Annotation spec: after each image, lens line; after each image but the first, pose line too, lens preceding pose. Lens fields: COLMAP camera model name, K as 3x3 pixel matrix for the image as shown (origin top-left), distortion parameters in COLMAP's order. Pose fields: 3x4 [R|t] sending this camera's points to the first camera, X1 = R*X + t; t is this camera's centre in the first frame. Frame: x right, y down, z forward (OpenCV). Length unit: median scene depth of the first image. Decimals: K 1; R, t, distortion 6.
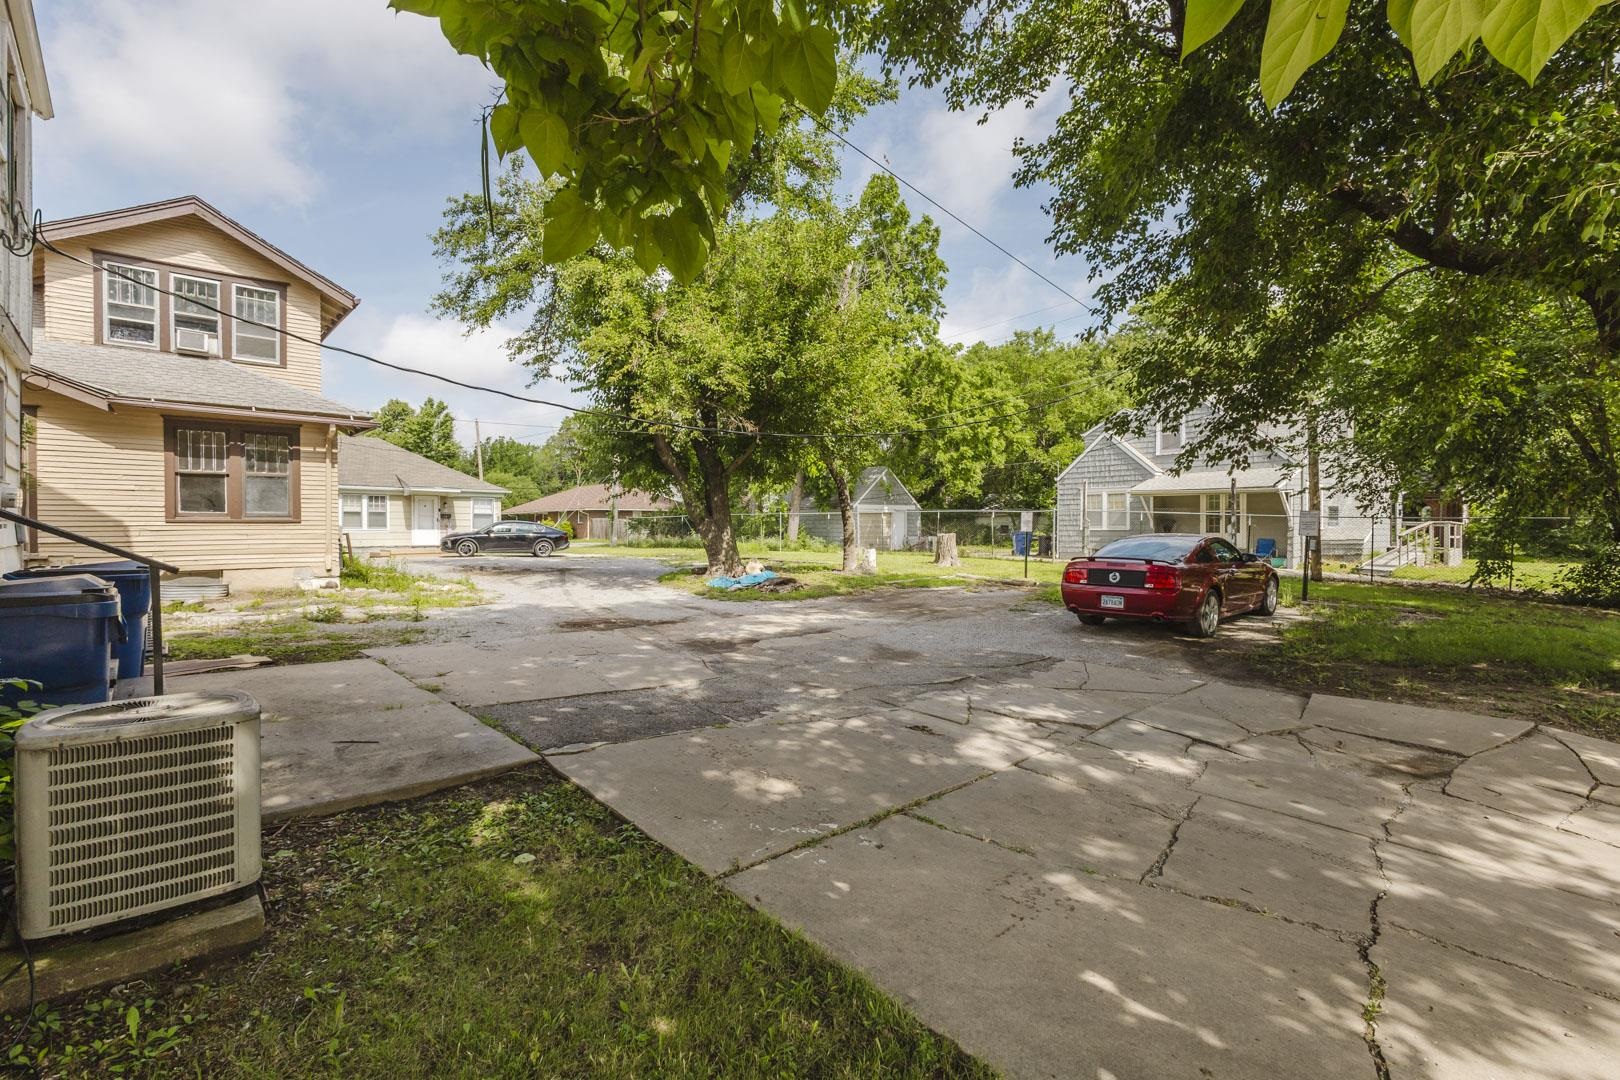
lens RADIAL K [[749.2, 0, 818.2], [0, 749.2, 538.0], [0, 0, 1]] dist [0.011307, -0.004132]
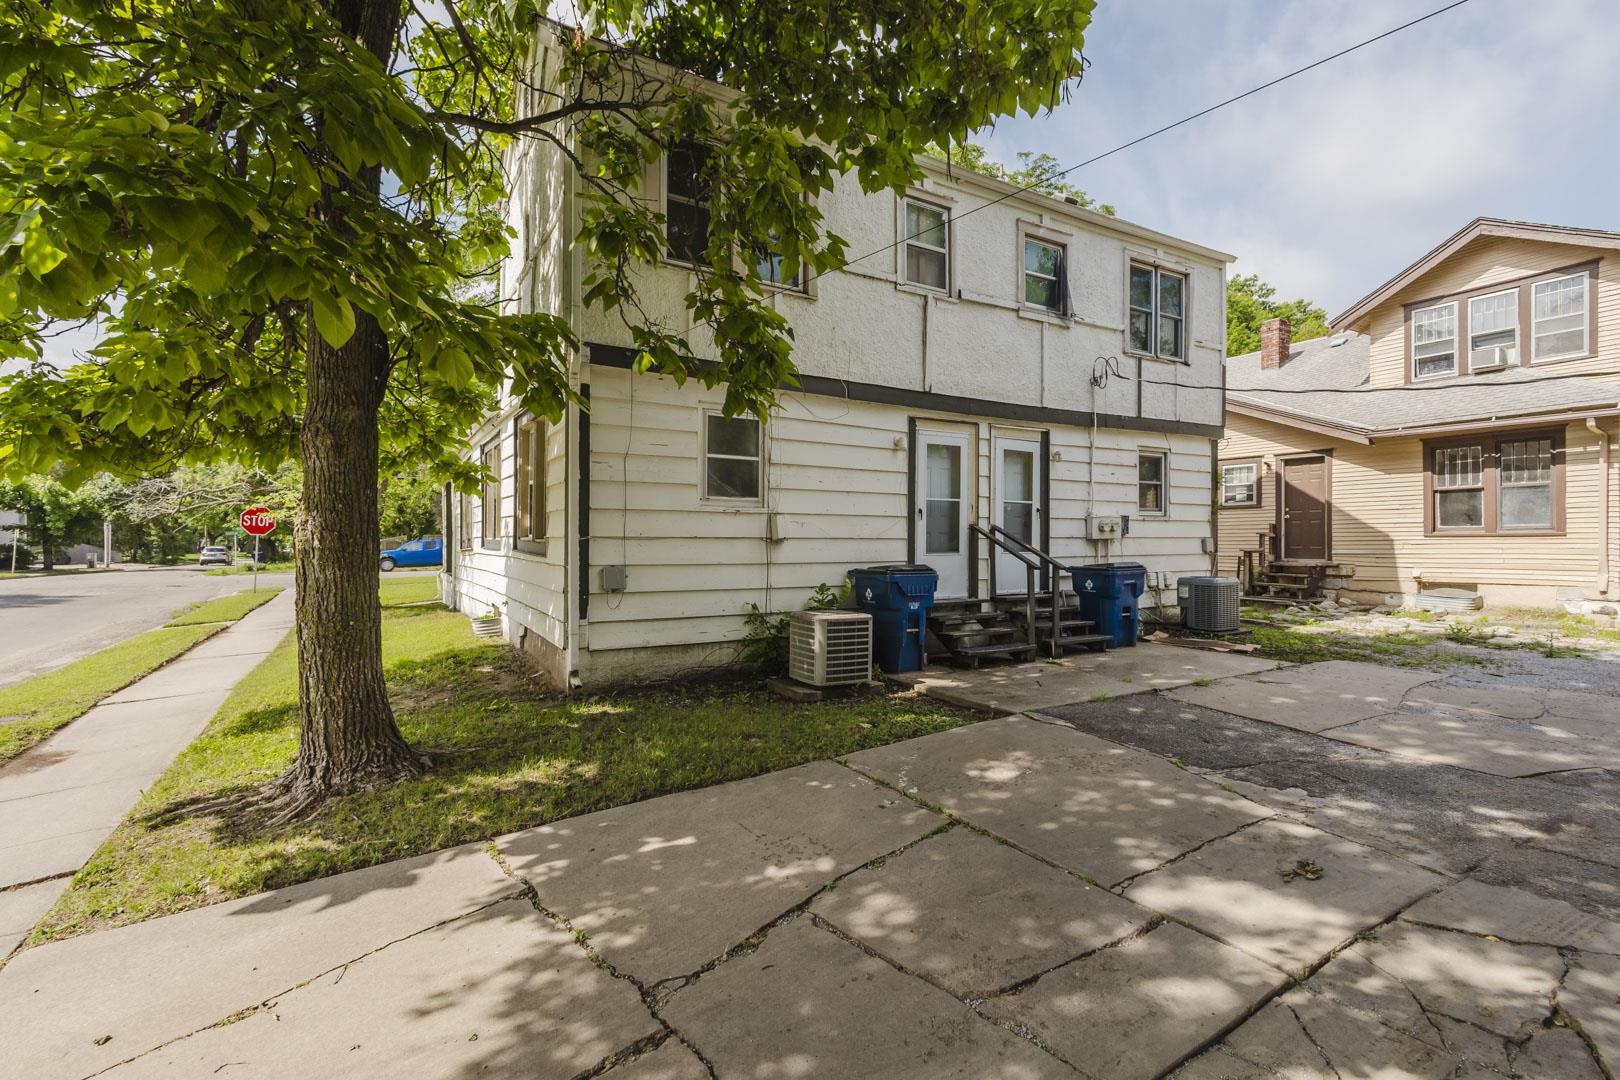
lens RADIAL K [[749.2, 0, 793.6], [0, 749.2, 545.7], [0, 0, 1]] dist [0.011307, -0.004132]
pose [[-0.218851, 0.005512, -0.975743, 0.395716], [-0.011031, 0.999906, 0.008123, -0.006080], [0.975696, 0.012541, -0.218770, 0.335956]]
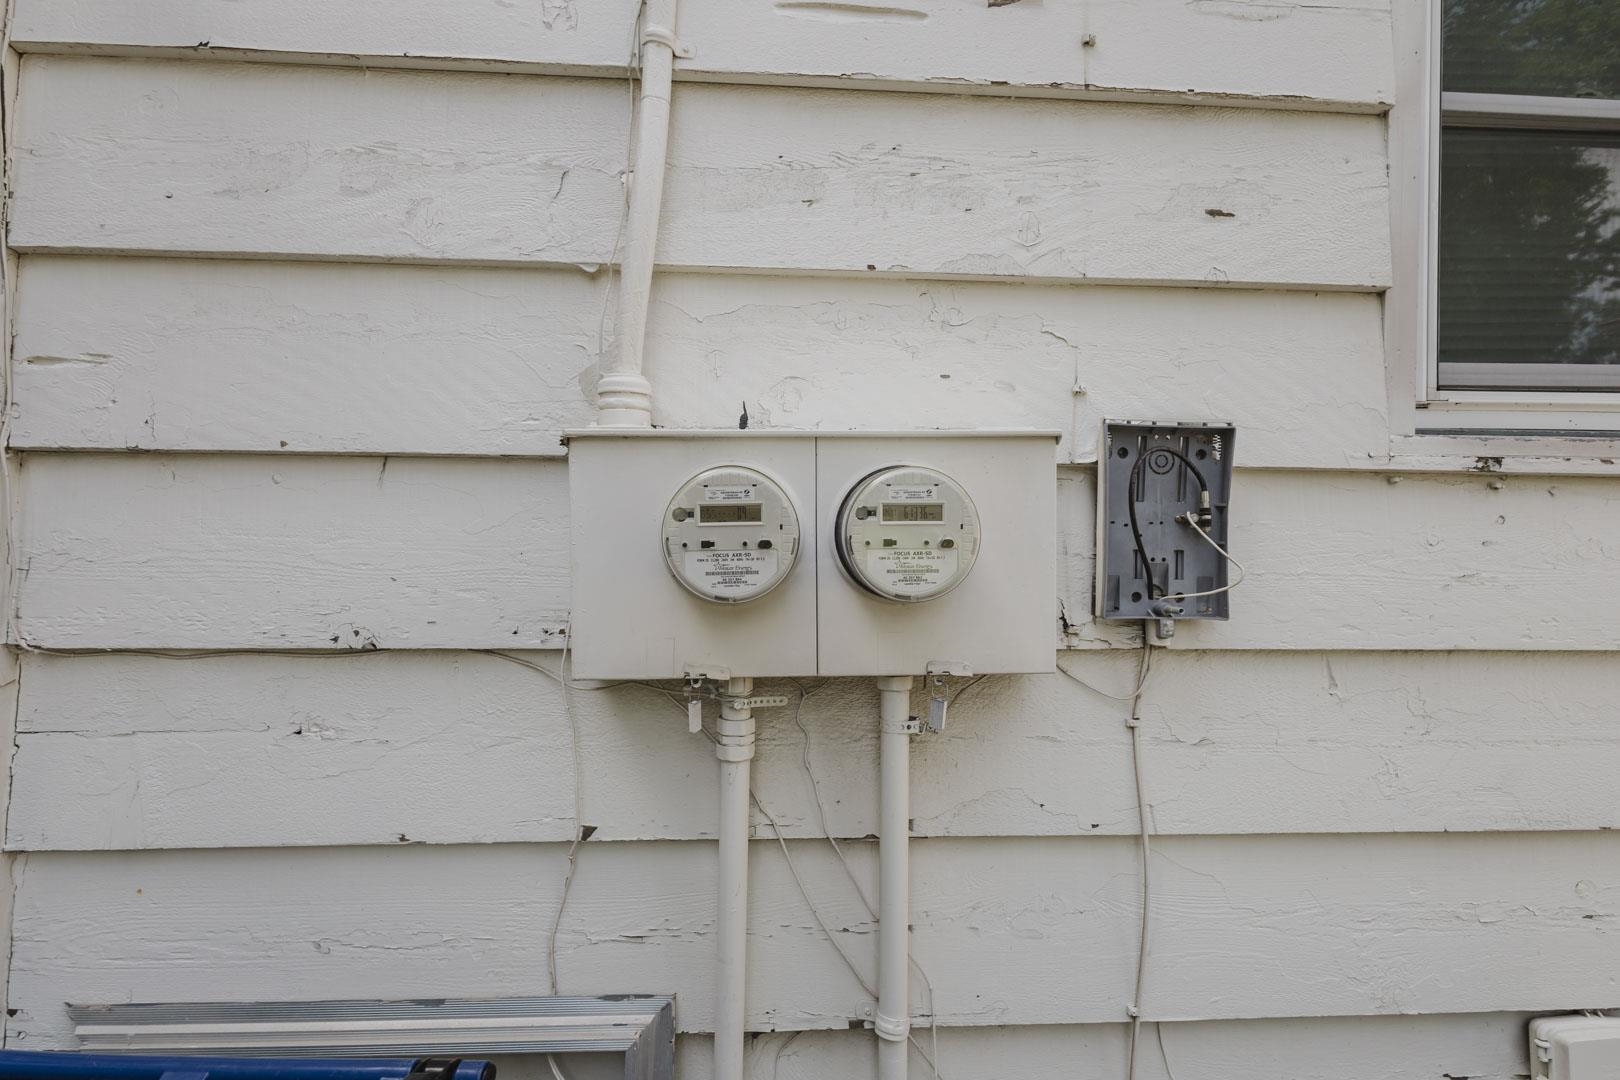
lens RADIAL K [[749.2, 0, 807.6], [0, 749.2, 545.3], [0, 0, 1]] dist [0.011307, -0.004132]
pose [[-0.639855, -0.007036, -0.768464, -0.478223], [-0.017031, 0.999842, 0.005026, -0.025465], [0.768307, 0.016303, -0.639874, 0.548717]]
